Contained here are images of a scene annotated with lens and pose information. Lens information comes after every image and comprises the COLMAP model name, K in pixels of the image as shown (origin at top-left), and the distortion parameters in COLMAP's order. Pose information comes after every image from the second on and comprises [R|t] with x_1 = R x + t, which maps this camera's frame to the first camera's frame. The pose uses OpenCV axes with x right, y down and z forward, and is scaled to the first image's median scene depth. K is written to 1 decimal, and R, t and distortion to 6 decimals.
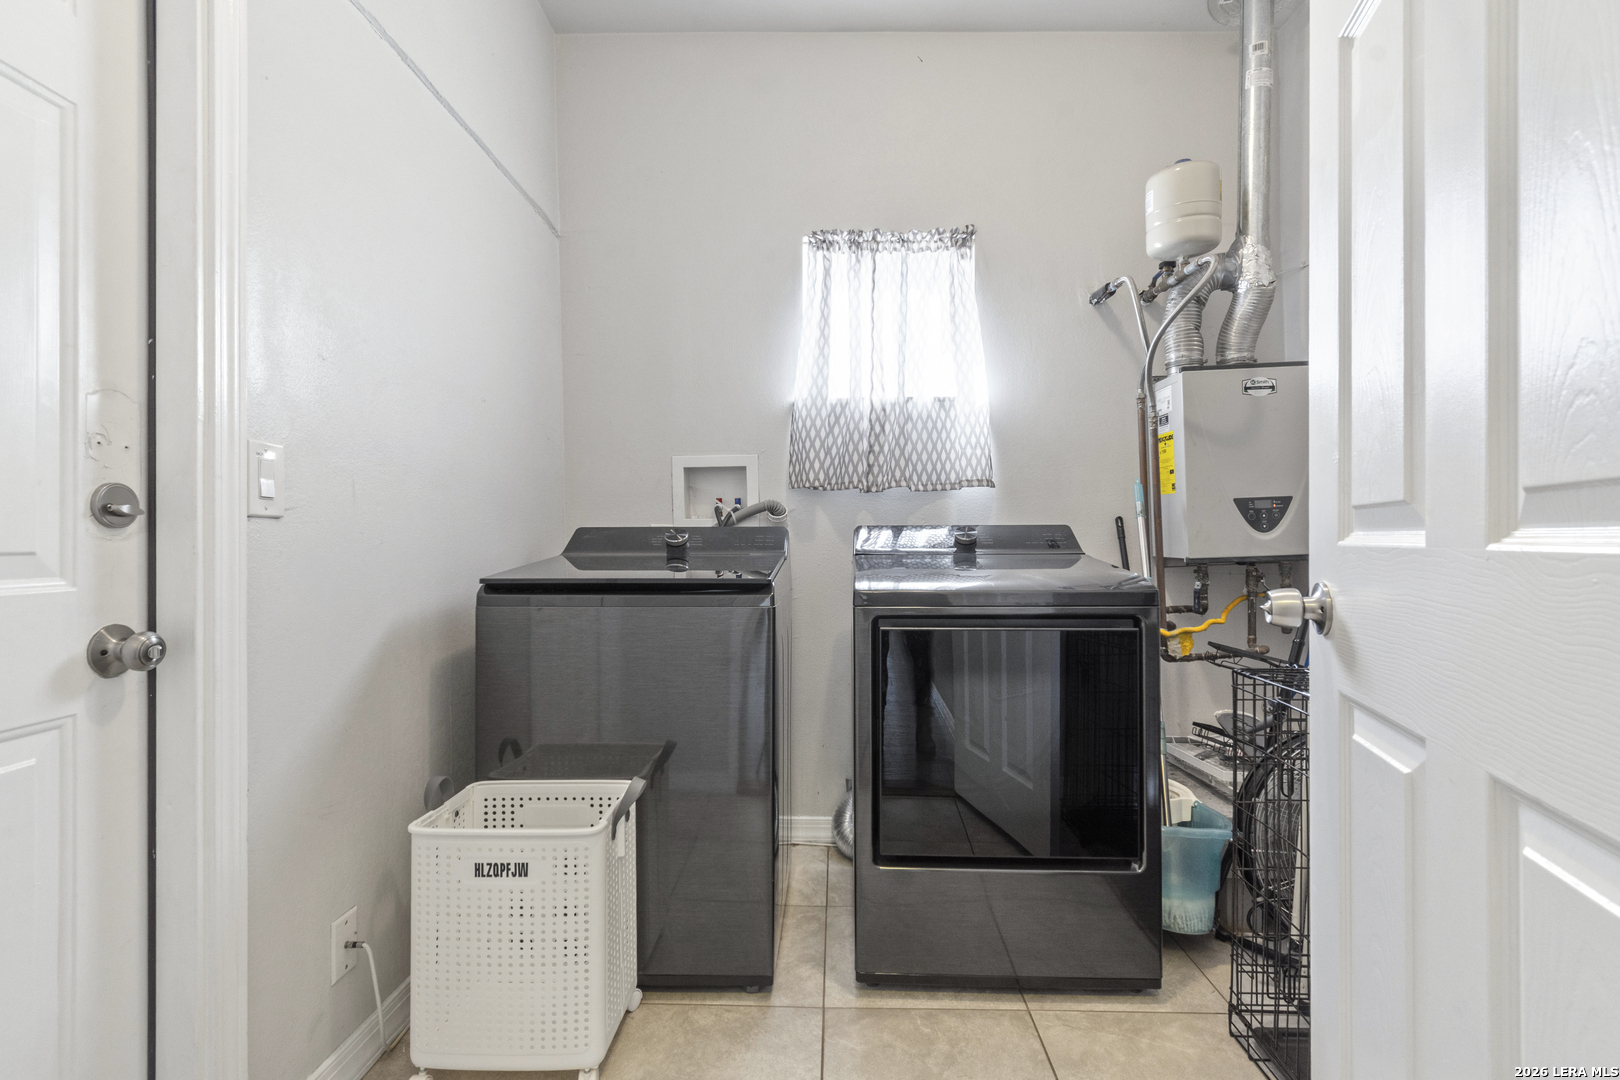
lens RADIAL K [[732.9, 0, 817.6], [0, 732.9, 540.3], [0, 0, 1]] dist [0.001954, 0.000509]
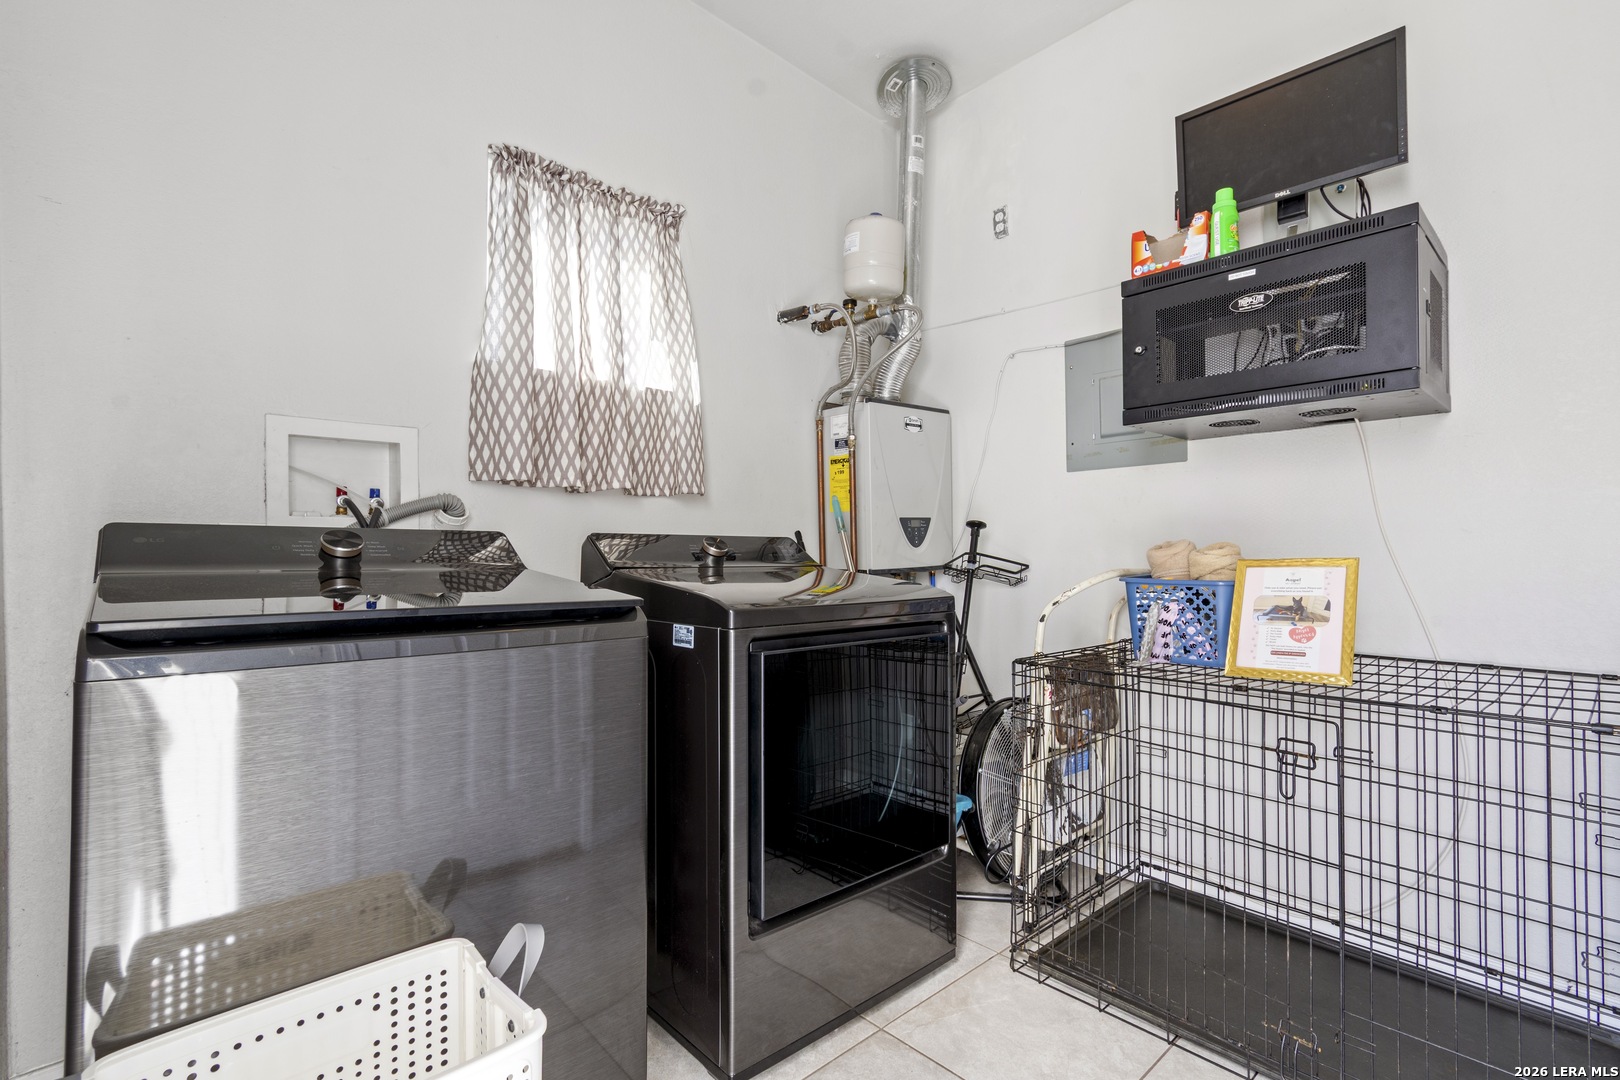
lens RADIAL K [[742.8, 0, 818.2], [0, 742.8, 551.6], [0, 0, 1]] dist [-0.000475, 0.000432]
pose [[0.708931, 0.006439, 0.705248, -0.340496], [-0.000314, 0.999961, -0.008815, 0.007556], [-0.705278, 0.006028, 0.708905, 0.246352]]
